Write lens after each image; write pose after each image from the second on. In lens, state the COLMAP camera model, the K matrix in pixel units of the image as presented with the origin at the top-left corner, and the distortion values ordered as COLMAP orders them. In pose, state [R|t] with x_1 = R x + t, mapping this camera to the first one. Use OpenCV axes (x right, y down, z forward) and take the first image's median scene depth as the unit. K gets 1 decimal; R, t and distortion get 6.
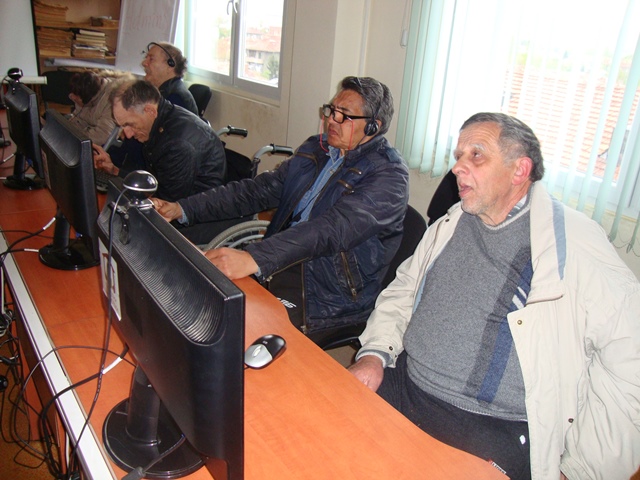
lens RADIAL K [[568.3, 0, 320.0], [0, 568.3, 240.0], [0, 0, 1]] dist [-0.217926, 0.229952]
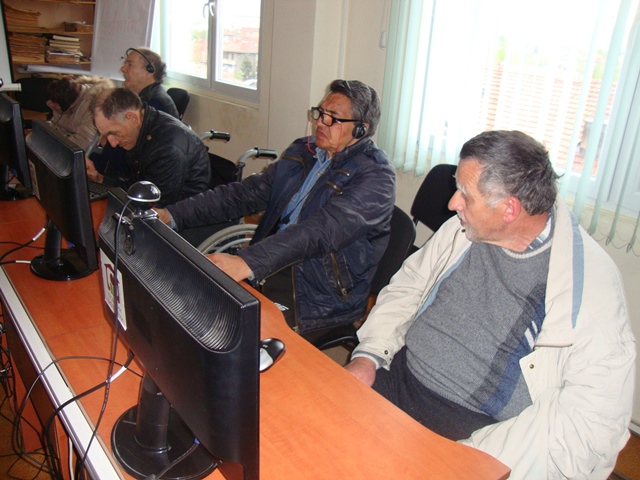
lens RADIAL K [[568.3, 0, 320.0], [0, 568.3, 240.0], [0, 0, 1]] dist [-0.217926, 0.229952]
pose [[0.998786, -0.030834, 0.038413, -0.018830], [0.030802, 0.999525, 0.001424, -0.004166], [-0.038439, -0.000239, 0.999261, -0.008887]]
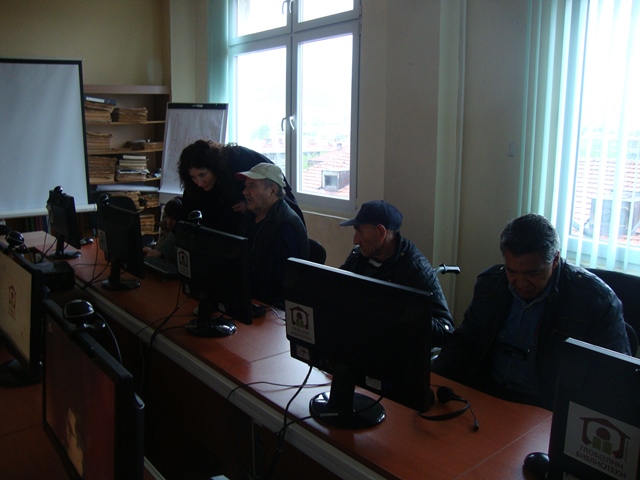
lens RADIAL K [[568.3, 0, 320.0], [0, 568.3, 240.0], [0, 0, 1]] dist [-0.217926, 0.229952]
pose [[0.994207, -0.090084, 0.058634, -0.422425], [0.098577, 0.981636, -0.163319, -0.084104], [-0.042845, 0.168153, 0.984829, 0.008412]]
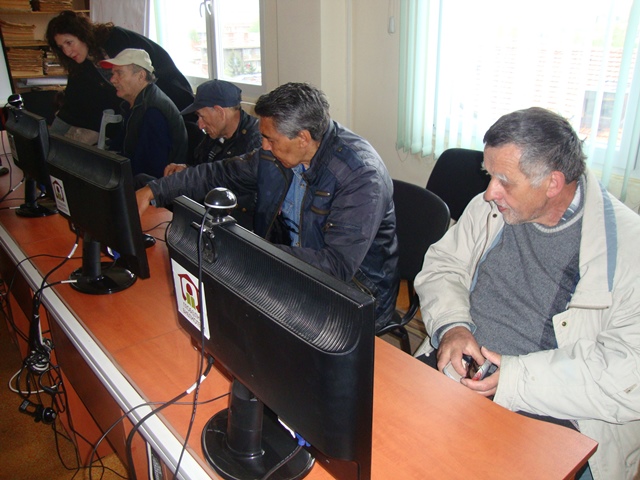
lens RADIAL K [[568.3, 0, 320.0], [0, 568.3, 240.0], [0, 0, 1]] dist [-0.217926, 0.229952]
pose [[0.993209, -0.111188, 0.034258, -0.079335], [0.110588, 0.993686, 0.018947, -0.013189], [-0.036148, -0.015029, 0.999233, -0.007540]]
